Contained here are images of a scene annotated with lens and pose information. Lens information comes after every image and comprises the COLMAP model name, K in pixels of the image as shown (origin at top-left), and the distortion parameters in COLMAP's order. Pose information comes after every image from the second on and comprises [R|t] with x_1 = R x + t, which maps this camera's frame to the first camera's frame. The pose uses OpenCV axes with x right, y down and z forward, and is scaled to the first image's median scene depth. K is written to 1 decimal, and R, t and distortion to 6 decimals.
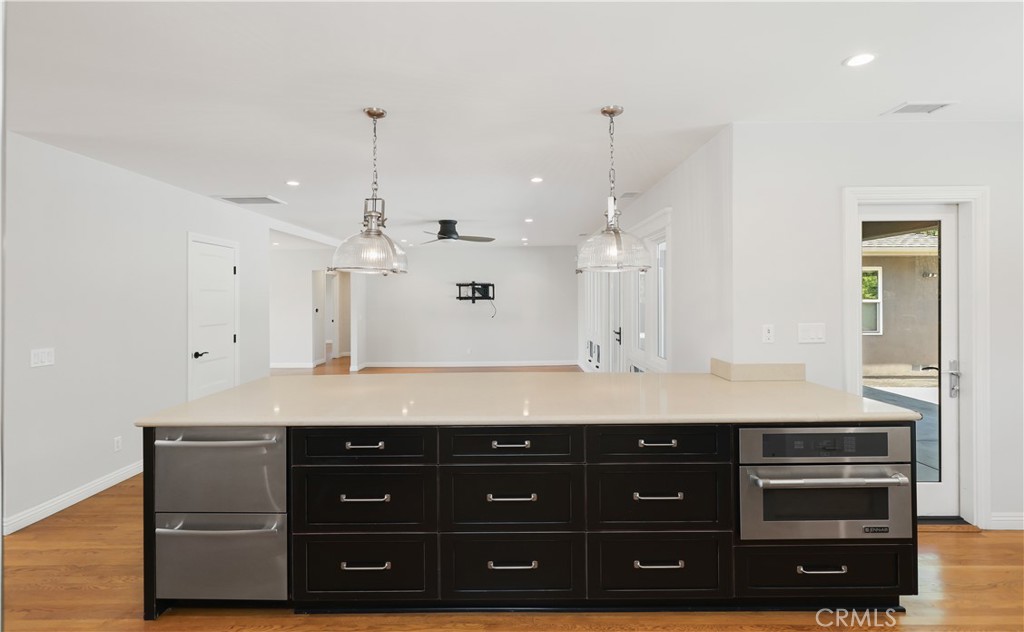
lens RADIAL K [[479.2, 0, 501.6], [0, 479.2, 298.4], [0, 0, 1]] dist [-0.000871, 0.000591]
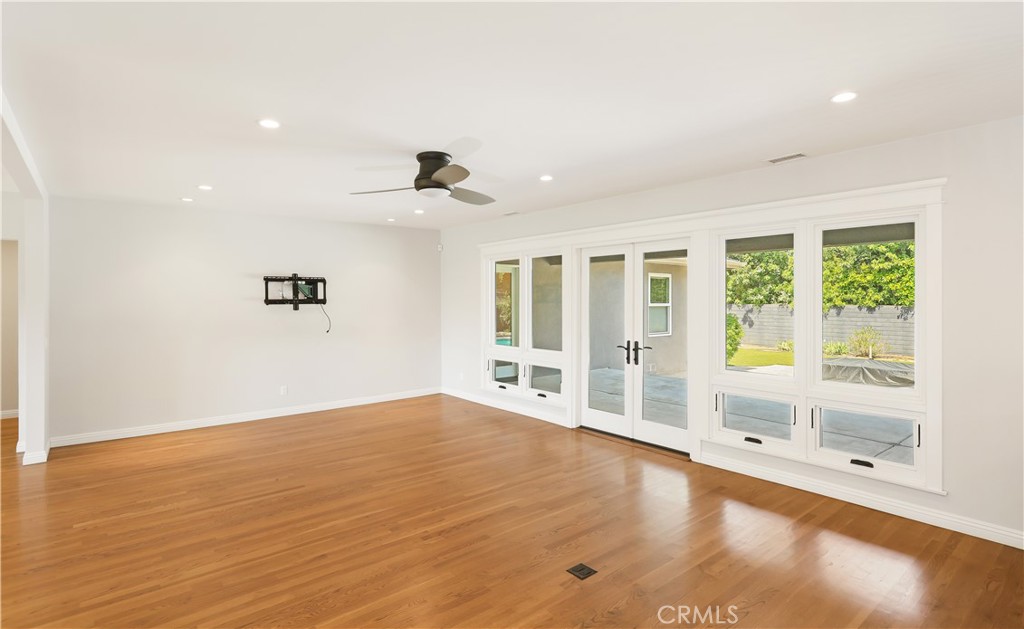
lens RADIAL K [[517.3, 0, 544.9], [0, 517.3, 292.1], [0, 0, 1]] dist [-0.002700, -0.000340]
pose [[0.757940, 0.013903, 0.652177, -0.245056], [-0.001117, 0.999799, -0.020015, 0.000147], [-0.652324, 0.014442, 0.757803, 0.302652]]
